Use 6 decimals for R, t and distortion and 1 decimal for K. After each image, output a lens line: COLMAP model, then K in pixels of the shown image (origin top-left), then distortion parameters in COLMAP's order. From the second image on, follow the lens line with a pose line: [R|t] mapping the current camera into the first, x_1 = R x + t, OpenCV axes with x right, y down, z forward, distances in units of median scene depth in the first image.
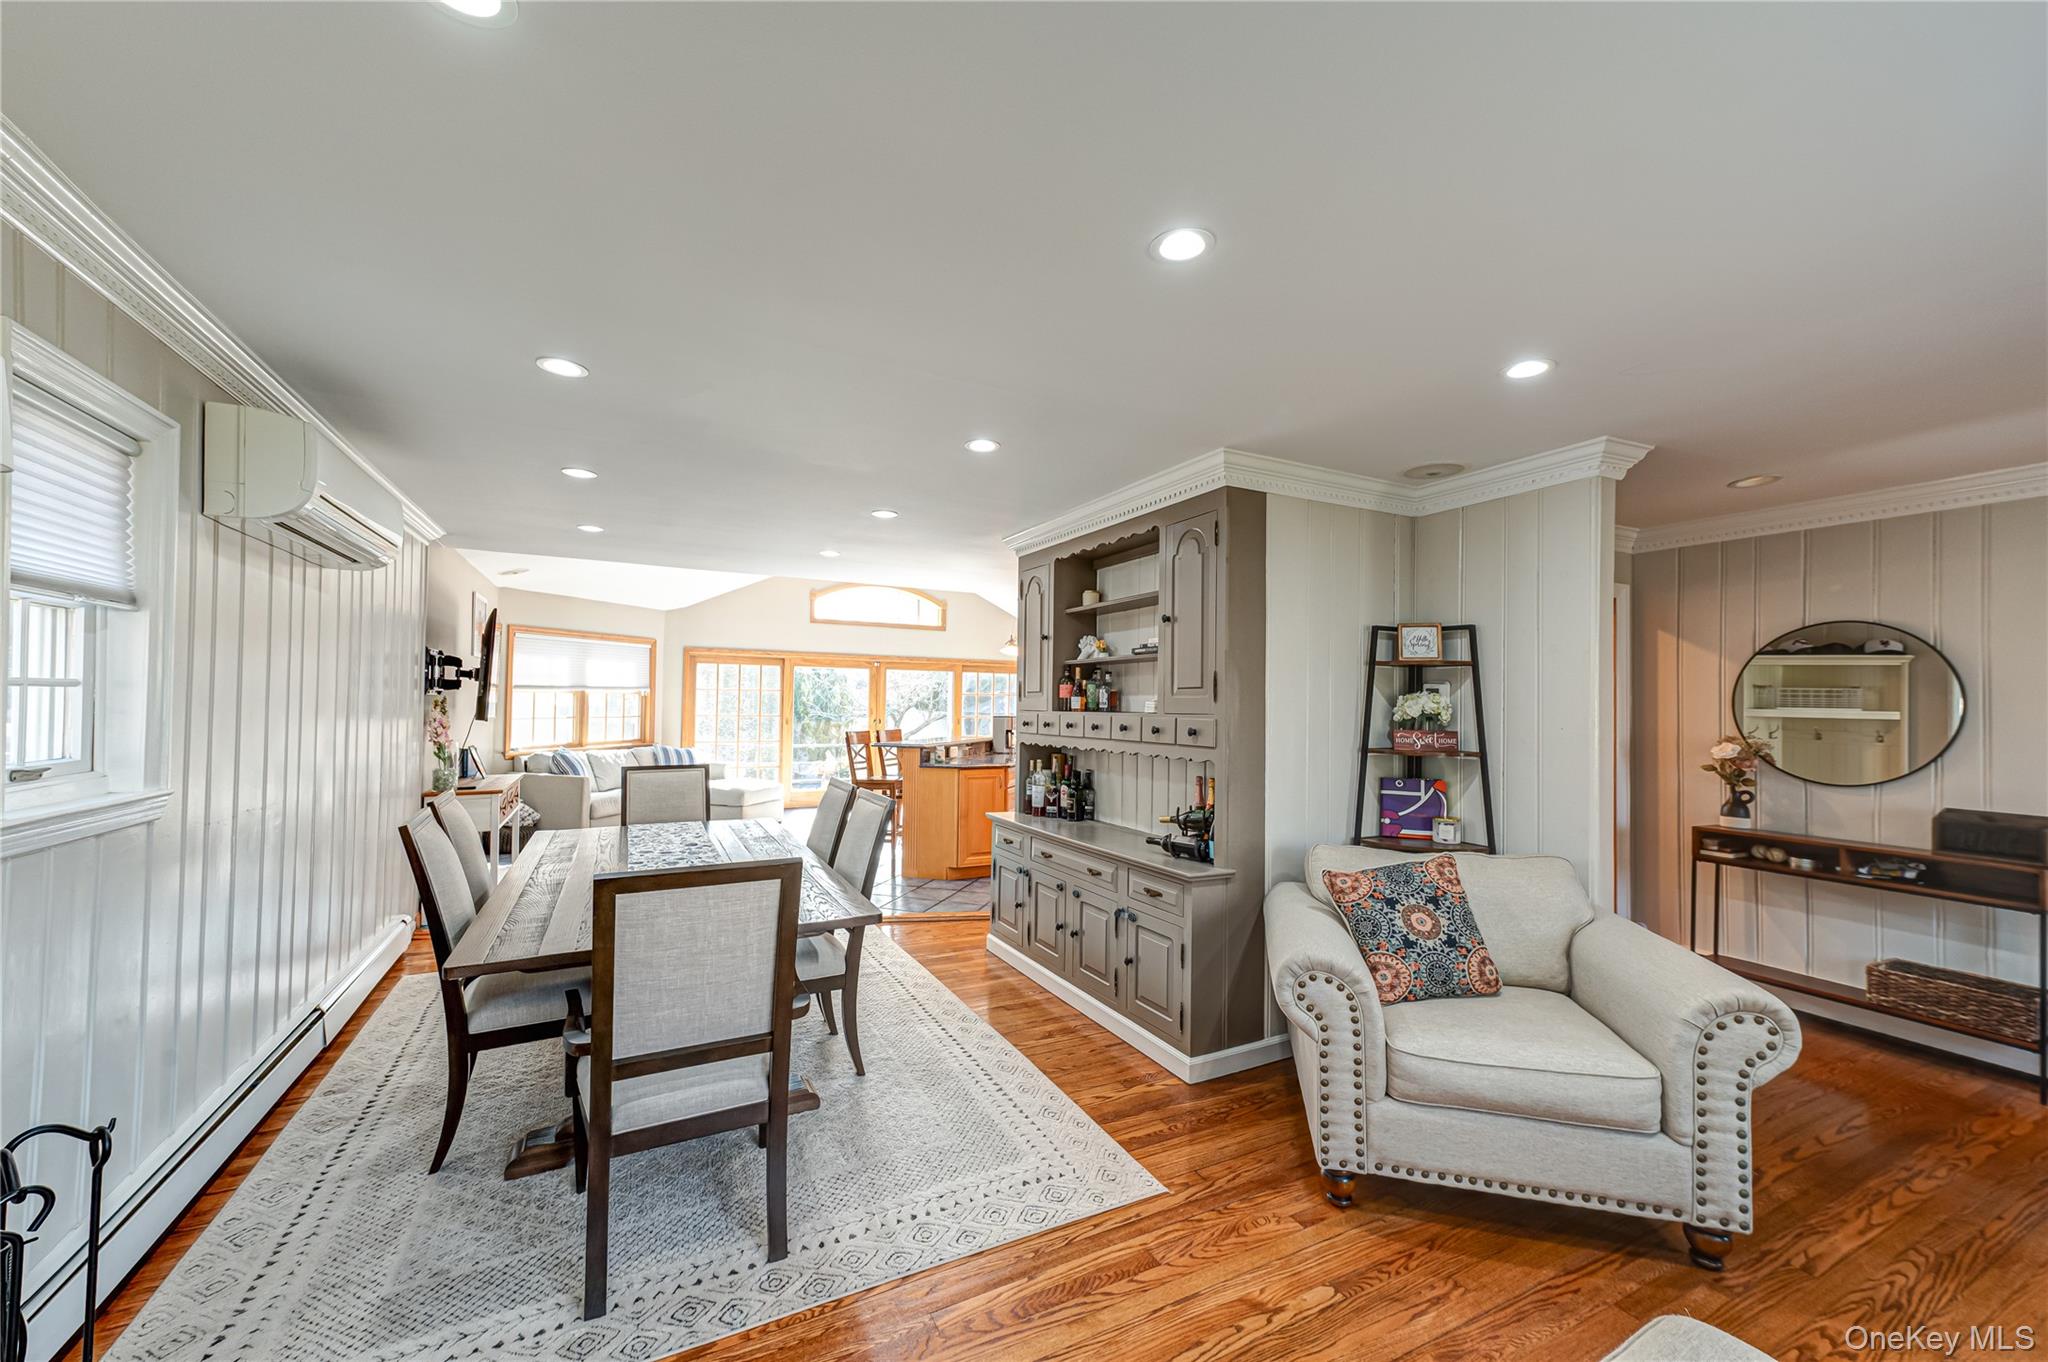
lens RADIAL K [[787.6, 0, 1030.8], [0, 787.6, 690.6], [0, 0, 1]] dist [0.017279, -0.000131]
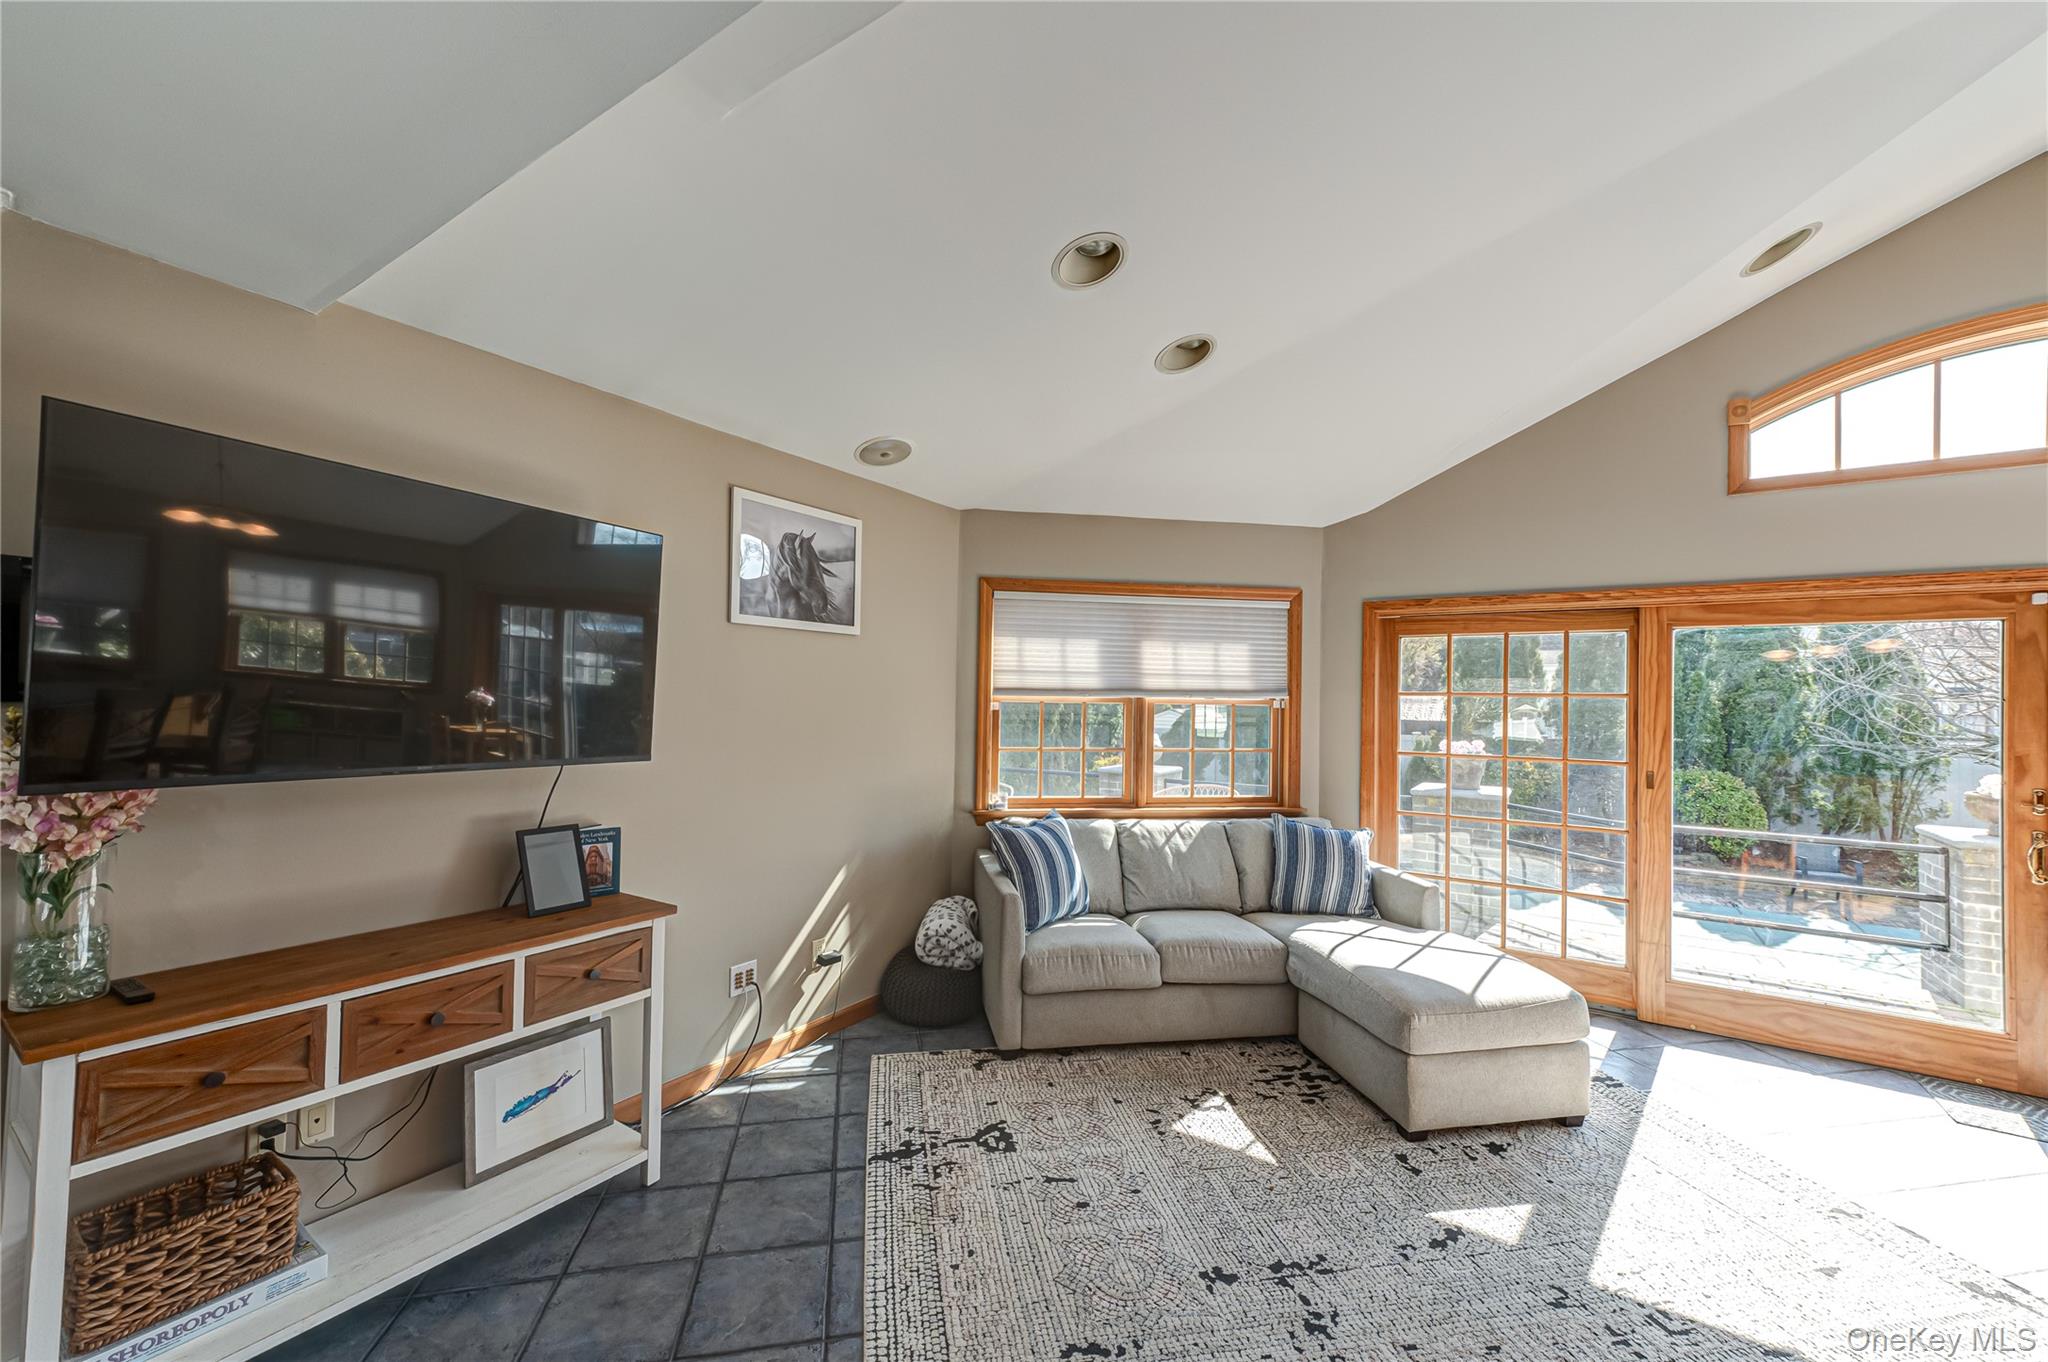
lens RADIAL K [[787.6, 0, 1030.8], [0, 787.6, 690.6], [0, 0, 1]] dist [0.017279, -0.000131]
pose [[0.480629, -0.016951, -0.876760, -0.131738], [0.004131, 0.999846, -0.017066, 0.003198], [0.876914, 0.004581, 0.480625, 0.607544]]
